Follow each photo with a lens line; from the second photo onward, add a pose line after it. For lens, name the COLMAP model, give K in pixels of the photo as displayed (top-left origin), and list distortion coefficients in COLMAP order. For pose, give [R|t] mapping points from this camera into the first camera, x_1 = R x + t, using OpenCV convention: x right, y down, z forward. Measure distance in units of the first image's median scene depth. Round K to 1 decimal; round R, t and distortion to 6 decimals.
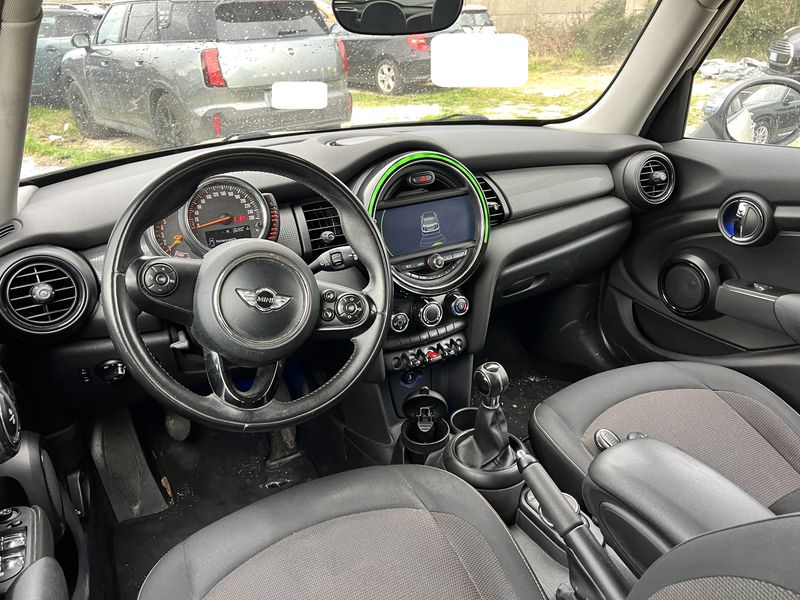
lens RADIAL K [[603.2, 0, 401.9], [0, 603.2, 304.7], [0, 0, 1]] dist [0.050380, -0.058409]
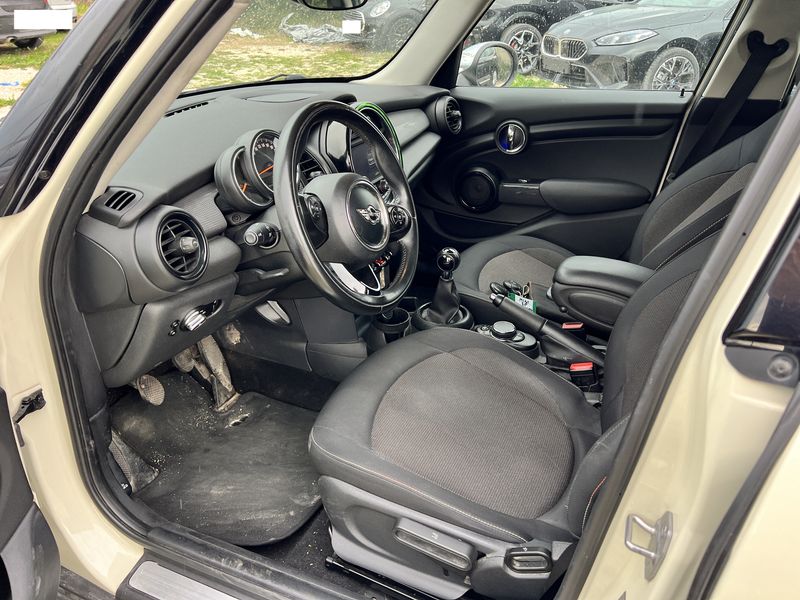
lens RADIAL K [[603.2, 0, 403.4], [0, 603.2, 292.6], [0, 0, 1]] dist [0.050380, -0.058409]
pose [[0.796358, -0.233367, 0.557991, -0.566371], [0.213235, 0.971657, 0.102045, 0.024547], [-0.565990, 0.037719, 0.823549, -0.081465]]
